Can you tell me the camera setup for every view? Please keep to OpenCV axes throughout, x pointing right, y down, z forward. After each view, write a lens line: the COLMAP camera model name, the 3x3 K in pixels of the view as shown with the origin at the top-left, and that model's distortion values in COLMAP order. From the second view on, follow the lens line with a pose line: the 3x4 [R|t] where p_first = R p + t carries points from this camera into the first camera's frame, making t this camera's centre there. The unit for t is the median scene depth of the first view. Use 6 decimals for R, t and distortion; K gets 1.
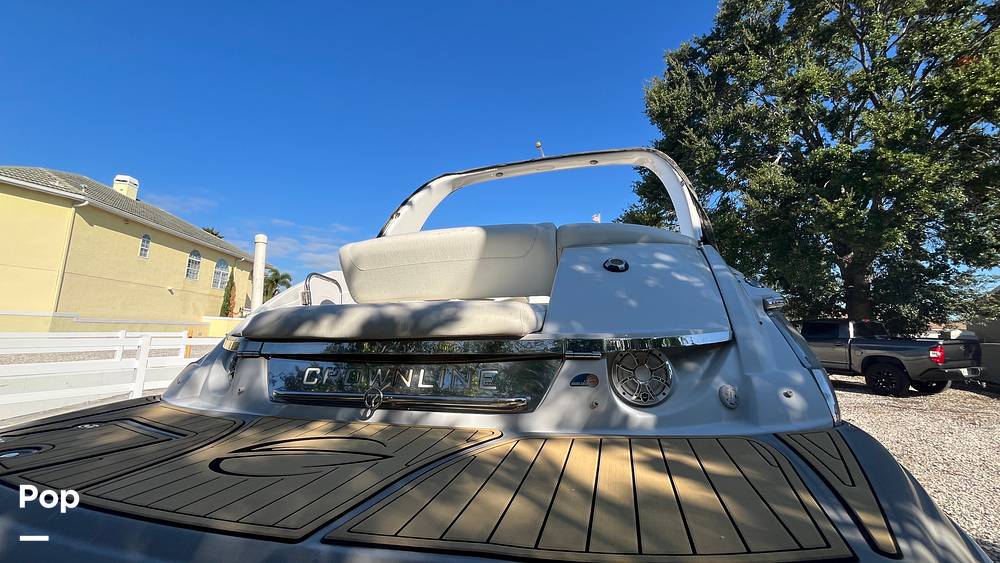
lens RADIAL K [[405.1, 0, 500.0], [0, 405.1, 281.5], [0, 0, 1]] dist [-0.003031, 0.000197]
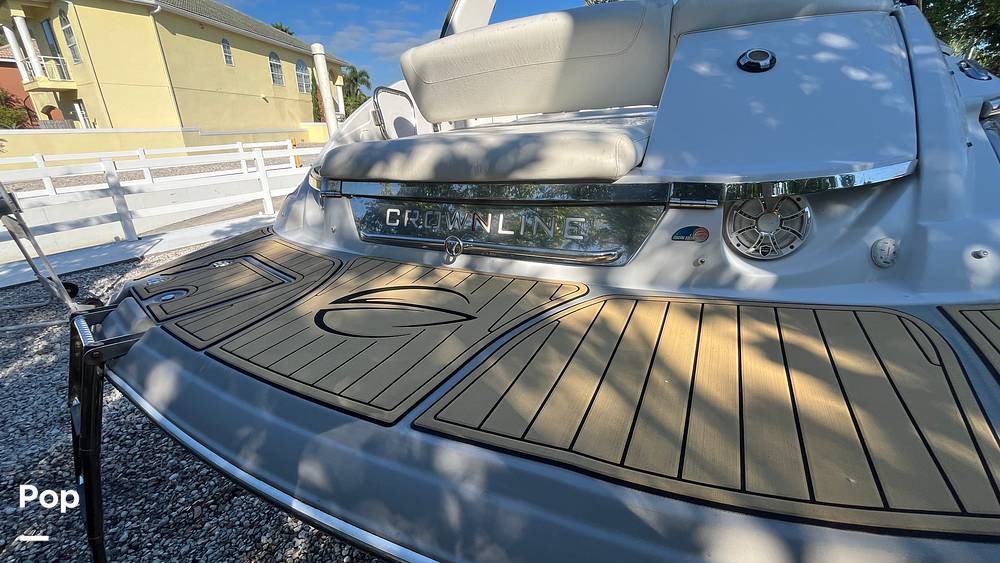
lens RADIAL K [[405.1, 0, 500.0], [0, 405.1, 281.5], [0, 0, 1]] dist [-0.003031, 0.000197]
pose [[0.978681, 0.026657, -0.203647, -0.004599], [0.072373, 0.883182, 0.463413, -0.087105], [0.192211, -0.468272, 0.862425, 0.157677]]
